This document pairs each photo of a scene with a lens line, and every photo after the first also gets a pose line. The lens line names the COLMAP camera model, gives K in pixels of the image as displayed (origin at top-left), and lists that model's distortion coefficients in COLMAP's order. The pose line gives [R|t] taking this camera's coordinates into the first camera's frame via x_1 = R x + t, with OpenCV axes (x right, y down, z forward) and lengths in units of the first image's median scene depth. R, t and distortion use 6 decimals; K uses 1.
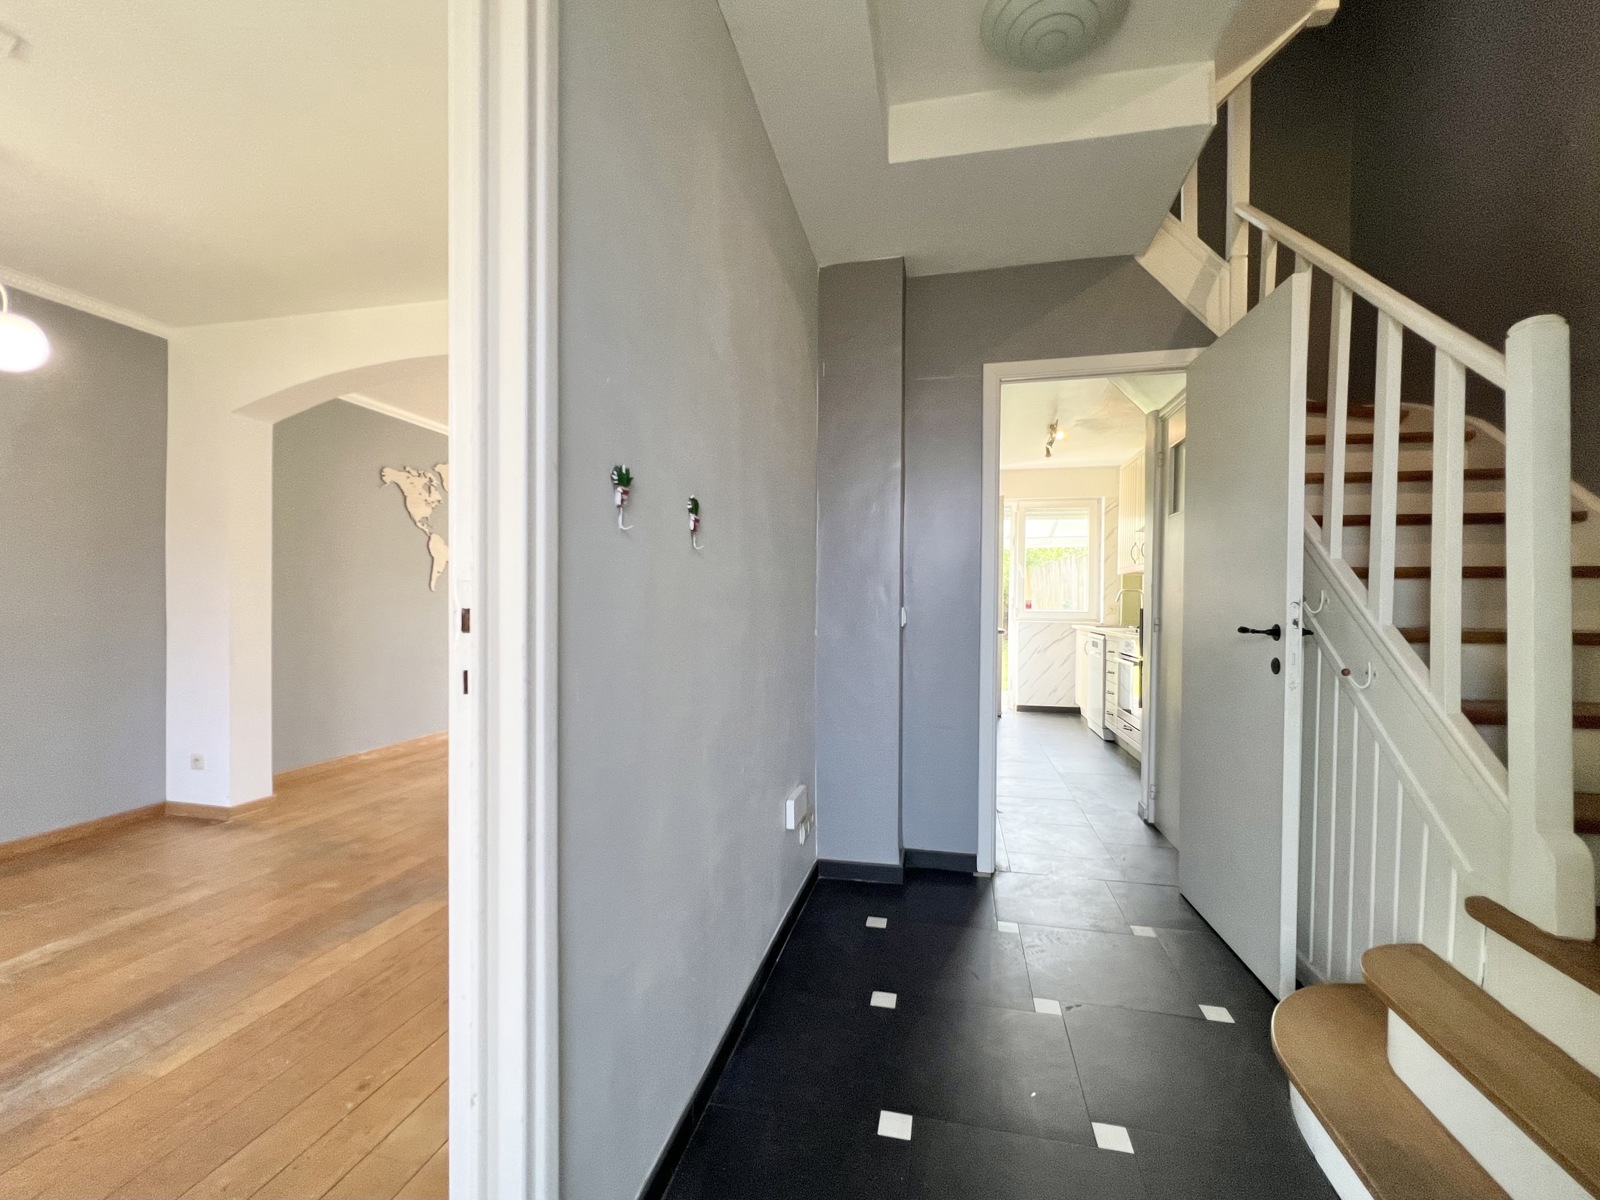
lens RADIAL K [[658.3, 0, 799.9], [0, 658.3, 605.2], [0, 0, 1]] dist [-0.008680, -0.000436]
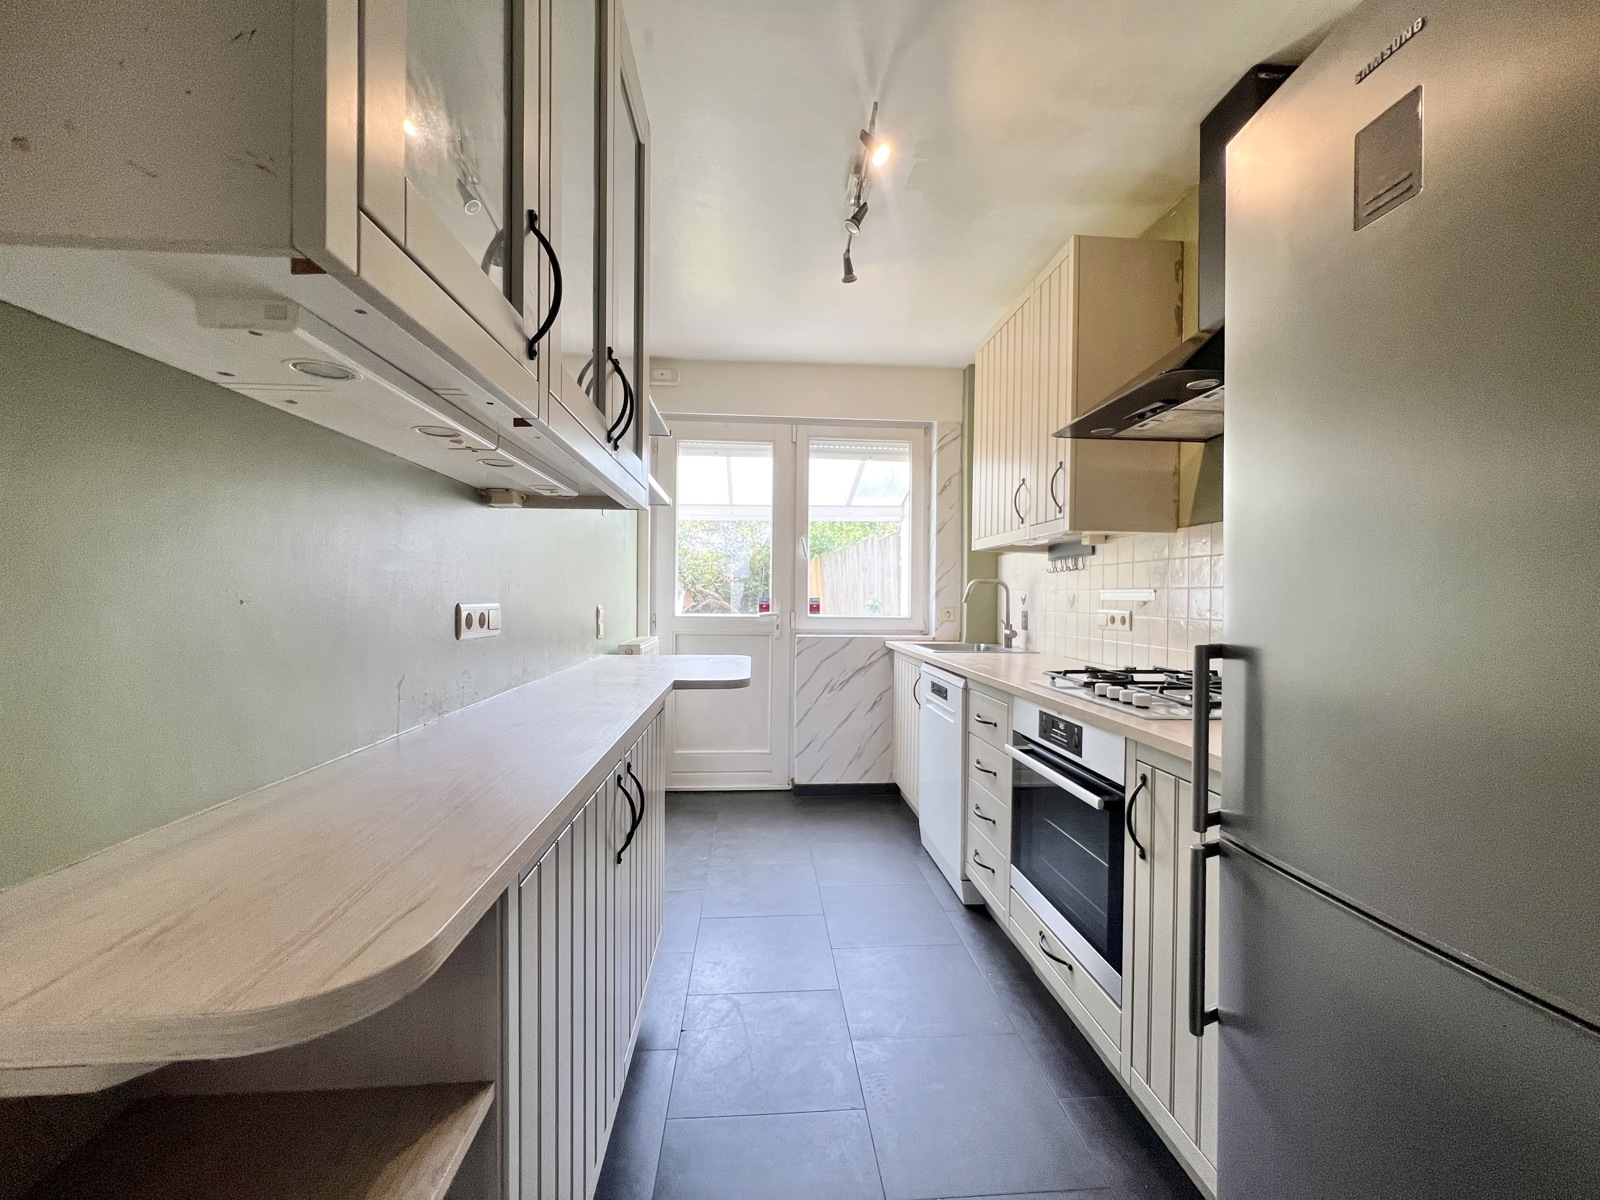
lens RADIAL K [[646.8, 0, 801.2], [0, 646.8, 599.2], [0, 0, 1]] dist [-0.000259, 0.000505]
pose [[0.956434, -0.000981, 0.291947, 0.179059], [-0.000110, 0.999993, 0.003718, -0.008748], [-0.291949, -0.003588, 0.956427, 0.484217]]
